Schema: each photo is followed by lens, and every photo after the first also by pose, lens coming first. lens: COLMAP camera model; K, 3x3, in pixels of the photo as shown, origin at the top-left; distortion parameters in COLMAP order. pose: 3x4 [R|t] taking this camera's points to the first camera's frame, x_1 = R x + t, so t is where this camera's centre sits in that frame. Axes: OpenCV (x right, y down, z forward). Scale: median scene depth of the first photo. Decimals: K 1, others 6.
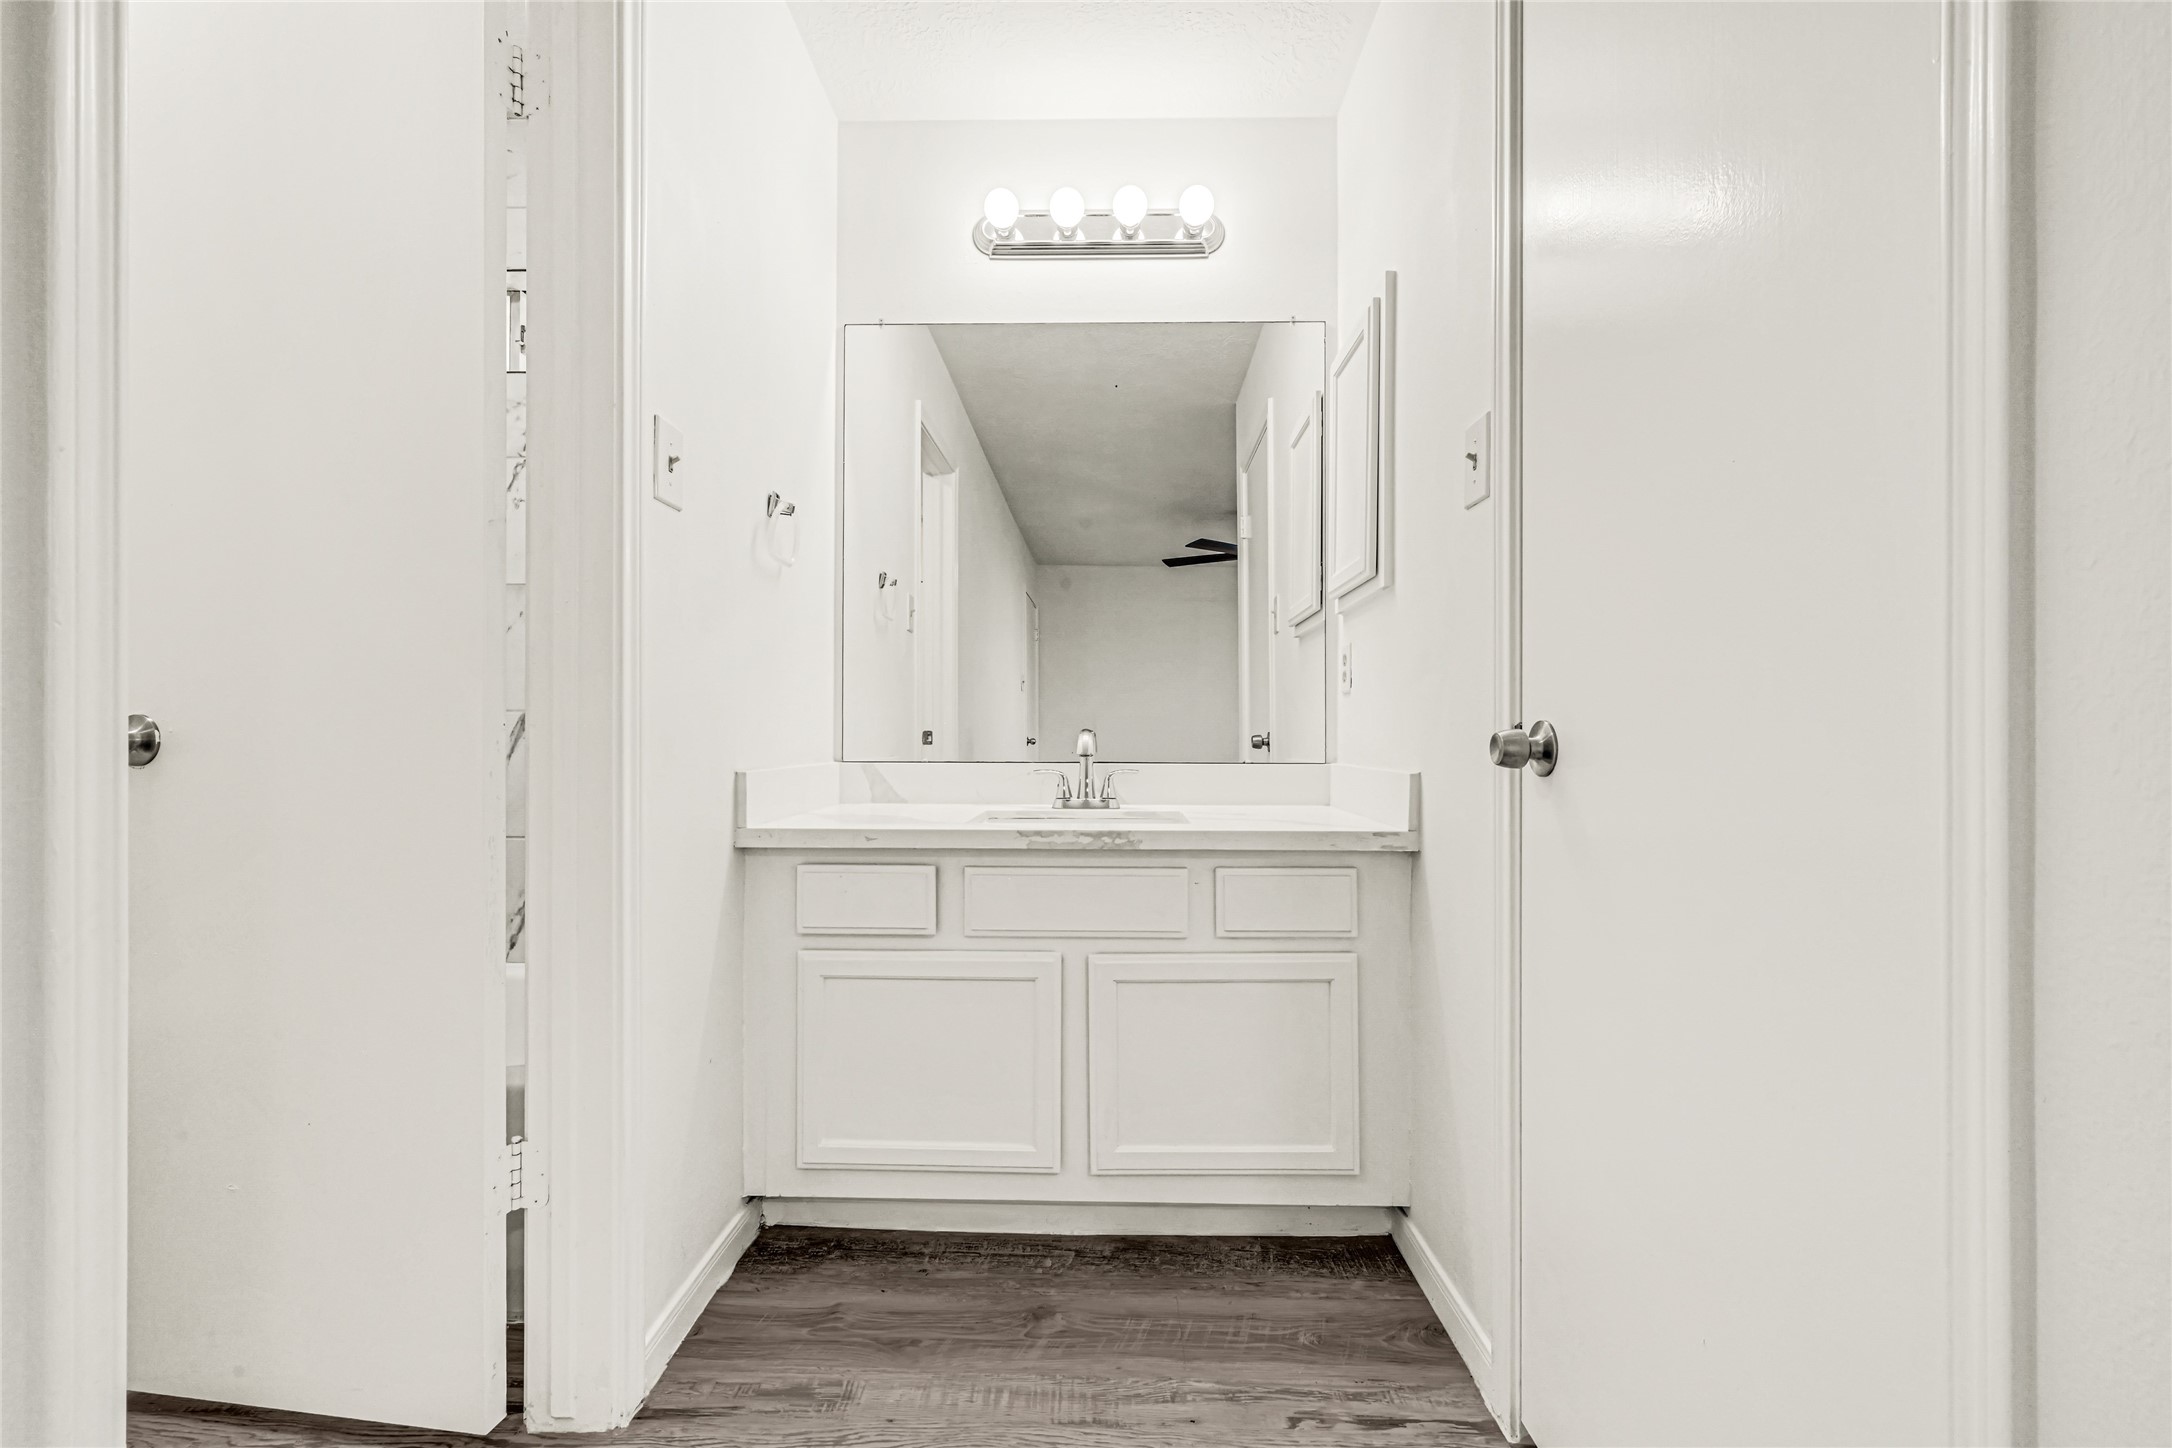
lens RADIAL K [[898.3, 0, 1095.1], [0, 898.3, 728.4], [0, 0, 1]] dist [0.001078, 0.000521]
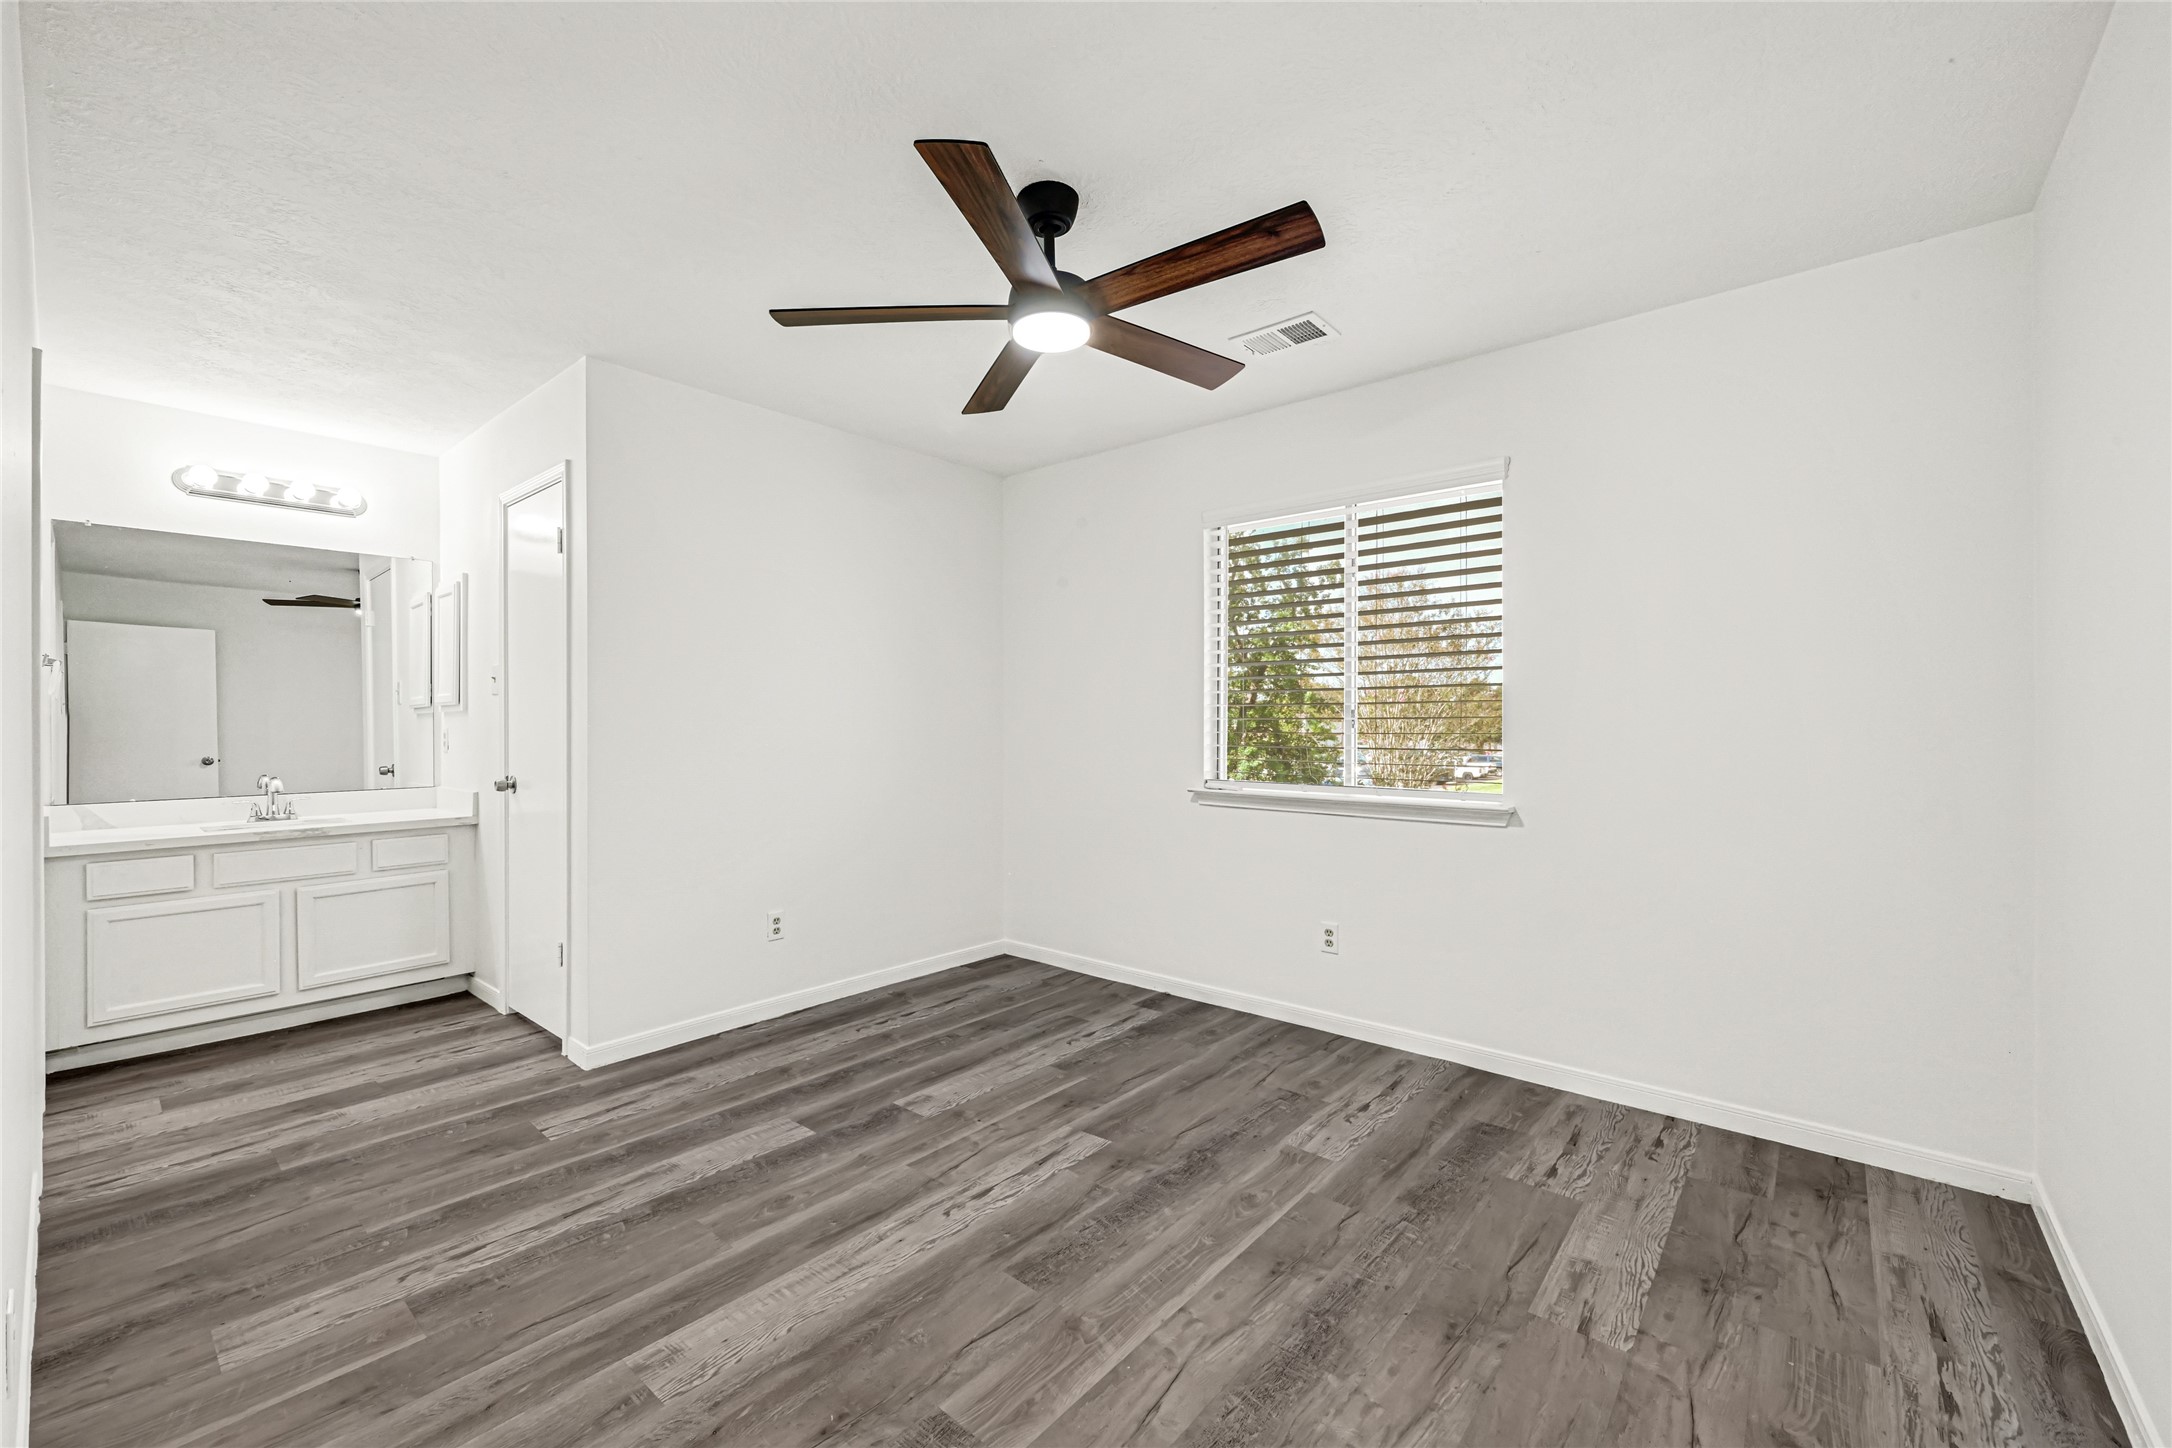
lens RADIAL K [[881.1, 0, 1081.2], [0, 881.1, 719.2], [0, 0, 1]] dist [0.000955, 0.000291]
pose [[0.640425, -0.002428, 0.768017, -0.420456], [0.002057, 0.999997, 0.001446, -0.144489], [-0.768018, 0.000653, 0.640428, -1.759978]]
